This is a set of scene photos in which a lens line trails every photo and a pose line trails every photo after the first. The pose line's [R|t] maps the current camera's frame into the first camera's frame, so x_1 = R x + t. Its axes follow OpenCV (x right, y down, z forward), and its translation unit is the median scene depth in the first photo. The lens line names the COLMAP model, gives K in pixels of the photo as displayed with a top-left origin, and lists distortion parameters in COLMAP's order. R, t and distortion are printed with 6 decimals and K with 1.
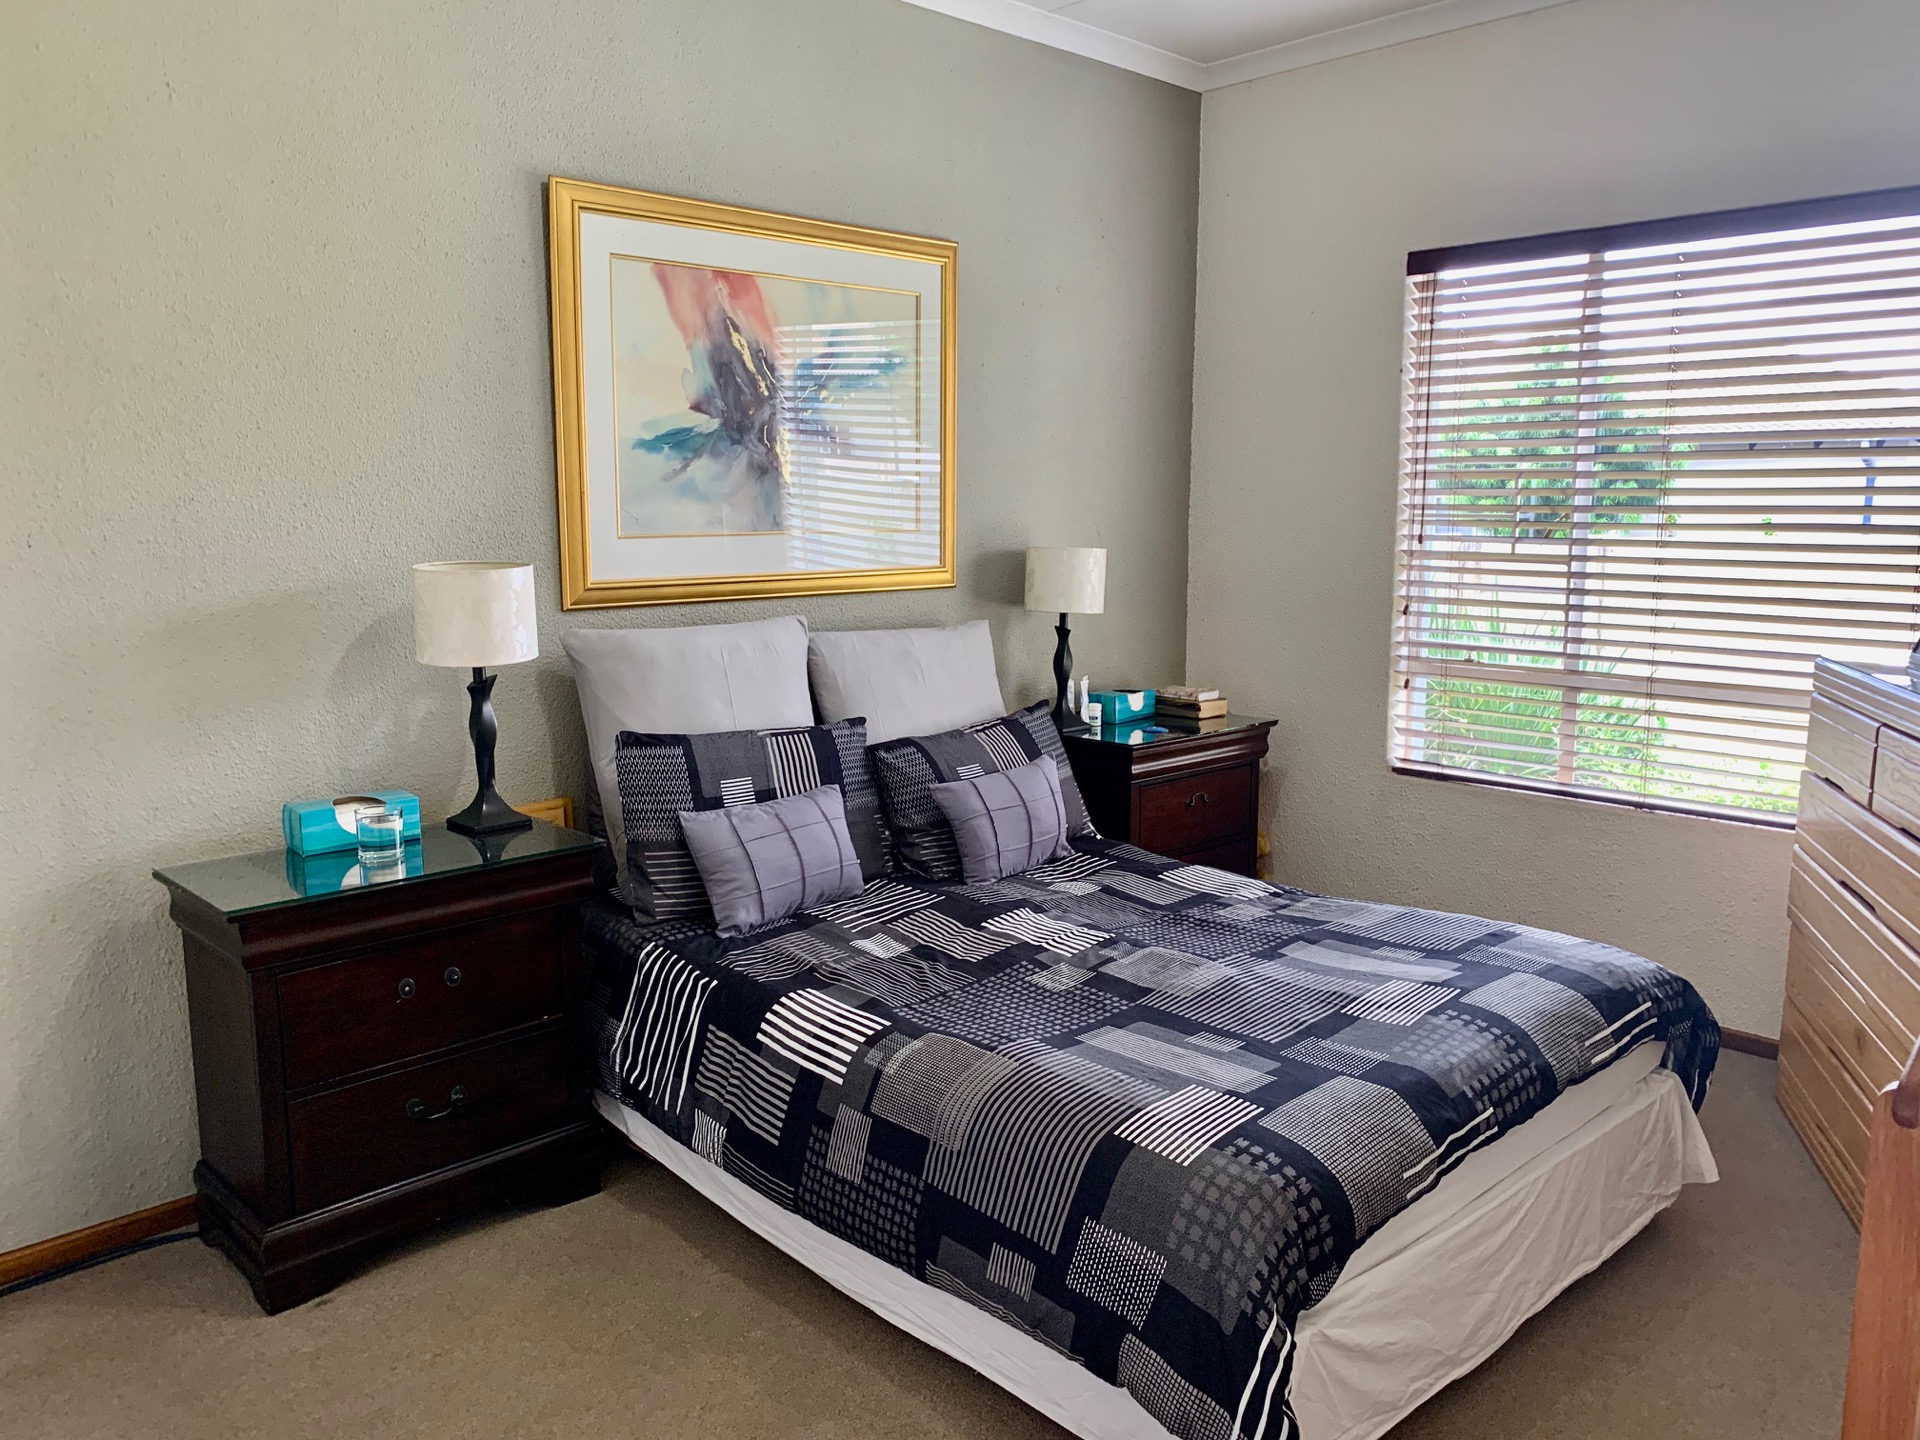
lens RADIAL K [[1464.8, 0, 961.7], [0, 1464.8, 721.5], [0, 0, 1]] dist [0.040918, -0.024376]
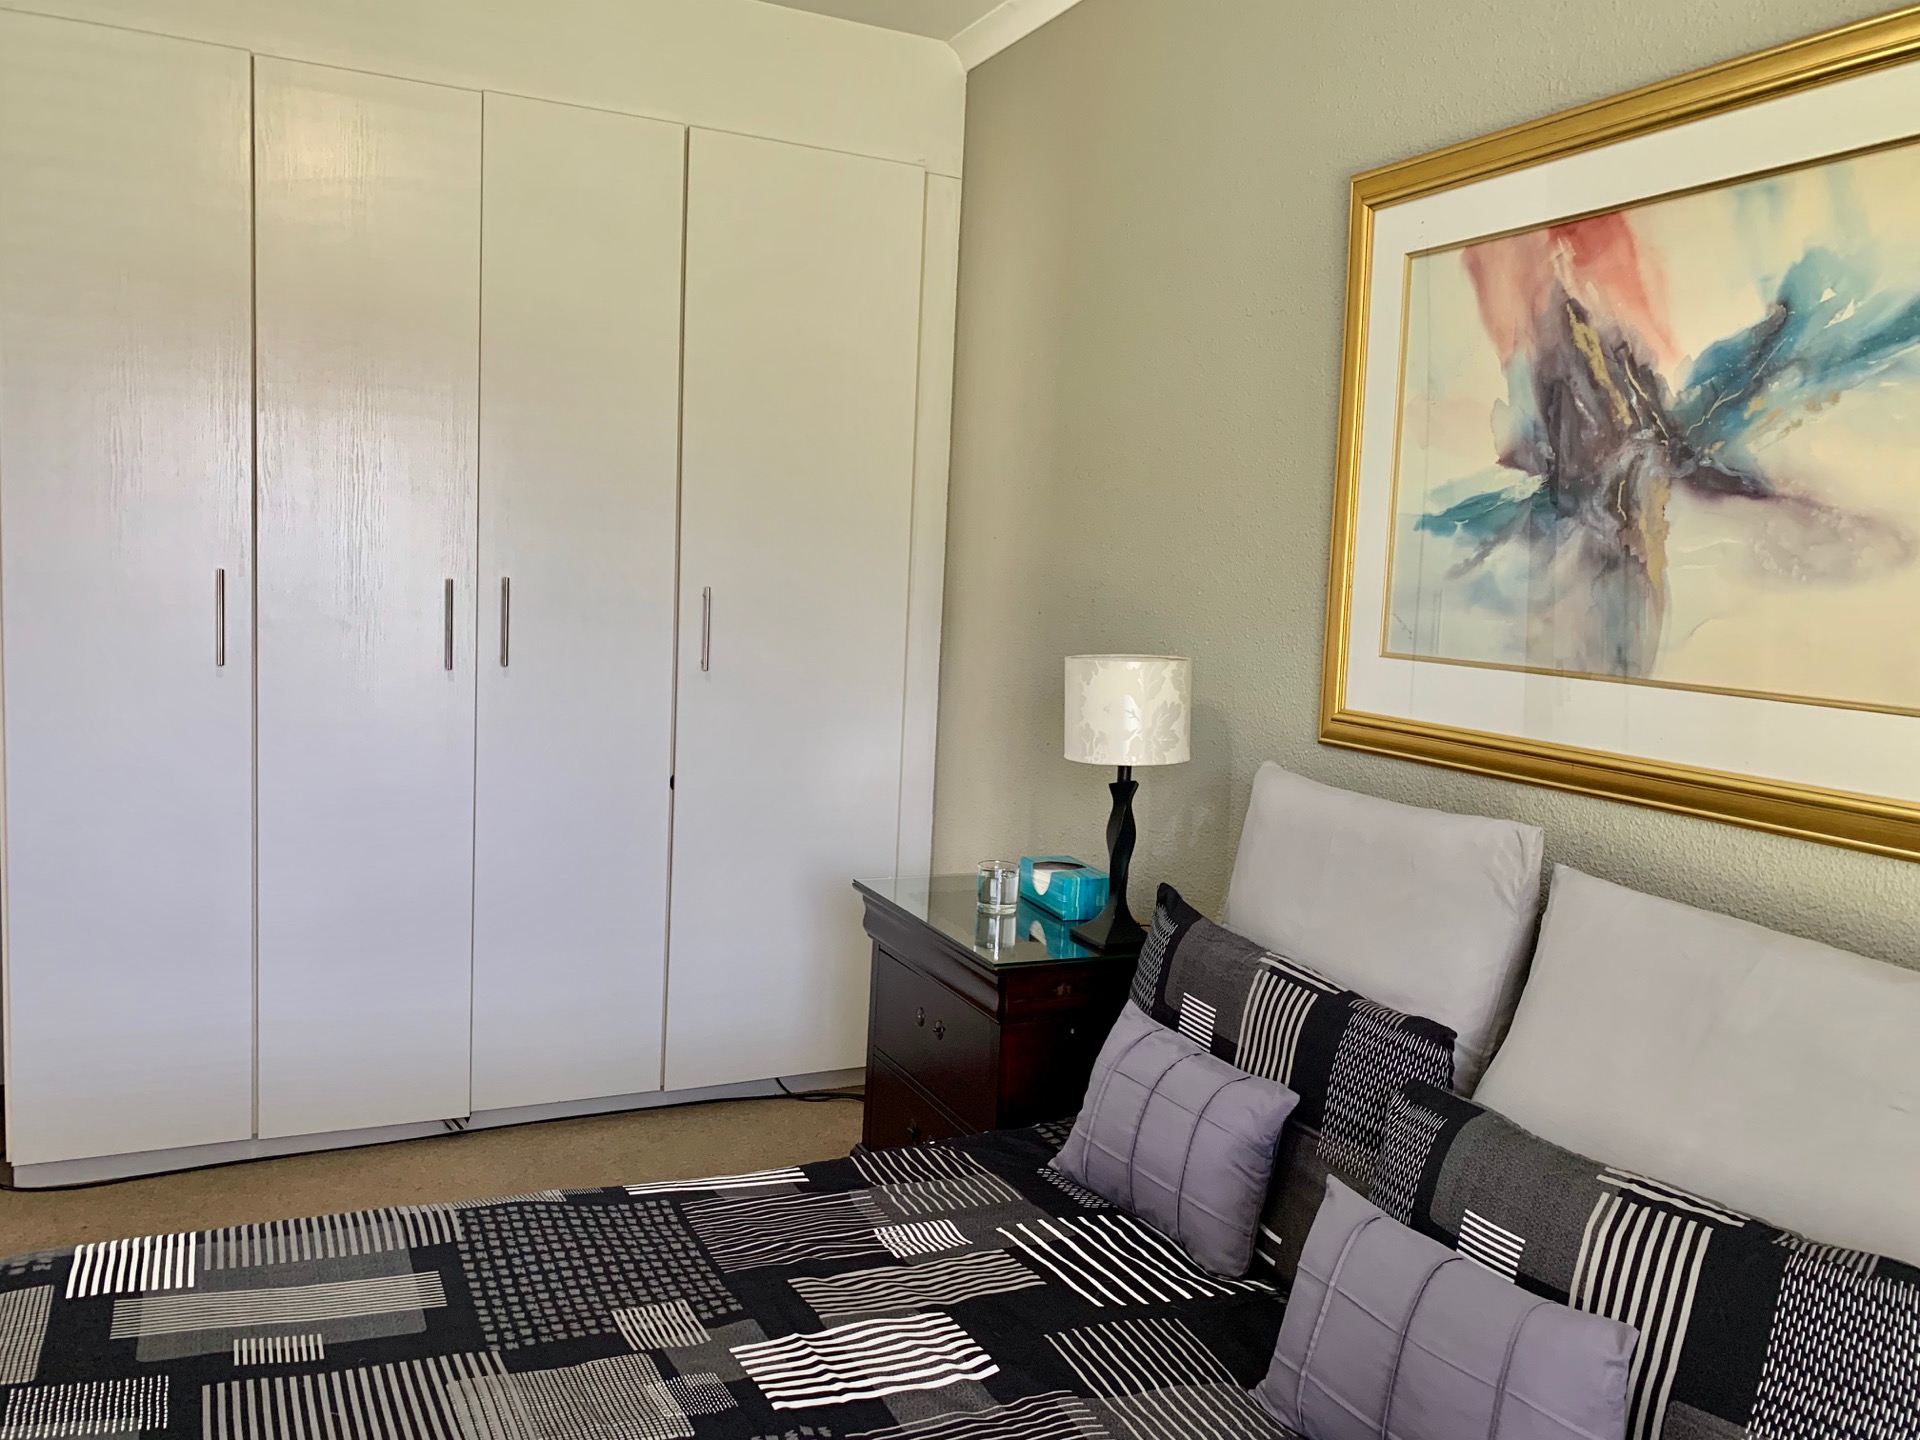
lens RADIAL K [[1479.5, 0, 962.0], [0, 1479.5, 704.8], [0, 0, 1]] dist [-0.009515, 0.049078]
pose [[-0.324000, 0.076607, -0.942950, 0.481016], [-0.193979, 0.970160, 0.145469, -0.160329], [0.925957, 0.230044, -0.299472, 0.997006]]
